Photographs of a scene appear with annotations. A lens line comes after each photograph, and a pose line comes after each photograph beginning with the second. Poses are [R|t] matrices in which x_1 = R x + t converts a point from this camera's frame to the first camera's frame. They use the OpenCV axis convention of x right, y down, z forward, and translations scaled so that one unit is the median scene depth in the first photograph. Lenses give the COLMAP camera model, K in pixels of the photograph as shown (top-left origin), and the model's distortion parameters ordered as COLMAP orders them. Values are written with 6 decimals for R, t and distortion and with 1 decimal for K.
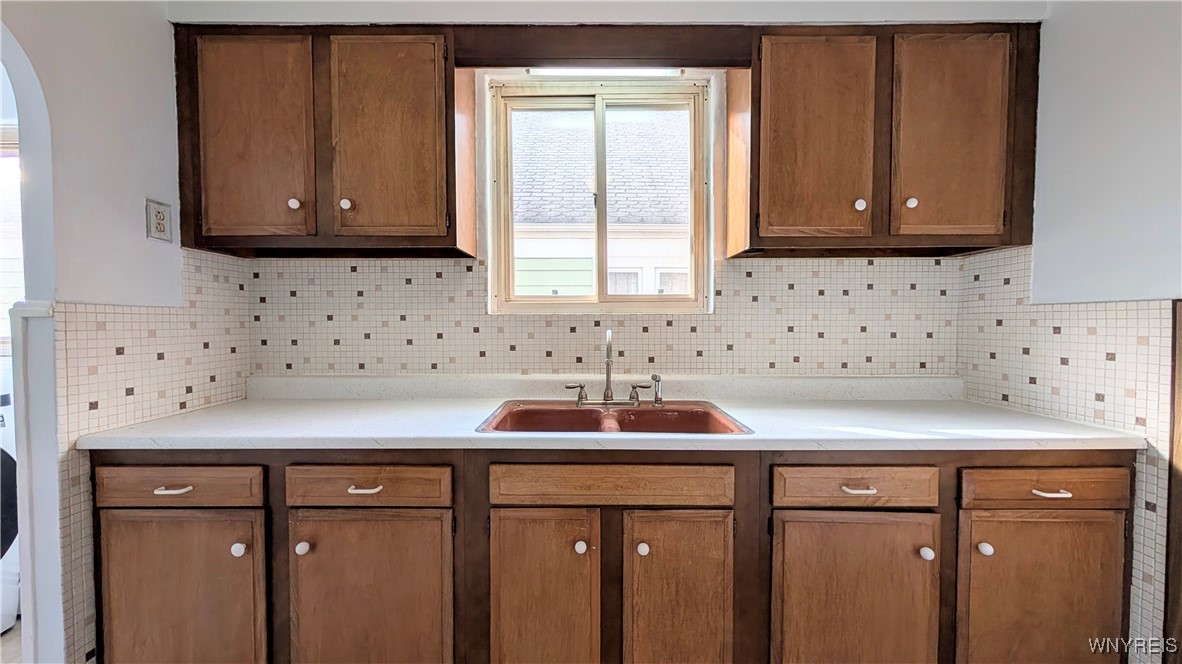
lens RADIAL K [[449.4, 0, 591.0], [0, 449.4, 332.0], [0, 0, 1]] dist [0.001648, 0.000129]
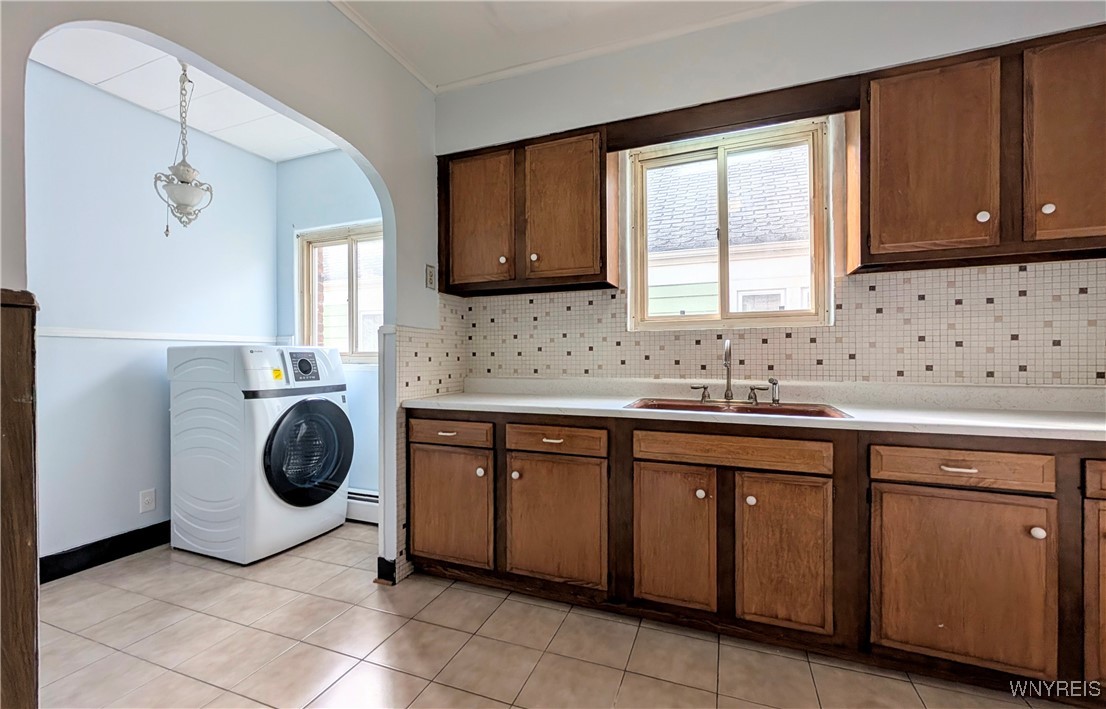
lens RADIAL K [[485.6, 0, 520.9], [0, 485.6, 359.5], [0, 0, 1]] dist [0.001495, -0.000068]
pose [[0.917283, -0.000961, -0.398234, 0.053296], [-0.005757, 0.999861, -0.015672, 0.079144], [0.398194, 0.016668, 0.917150, -0.480431]]
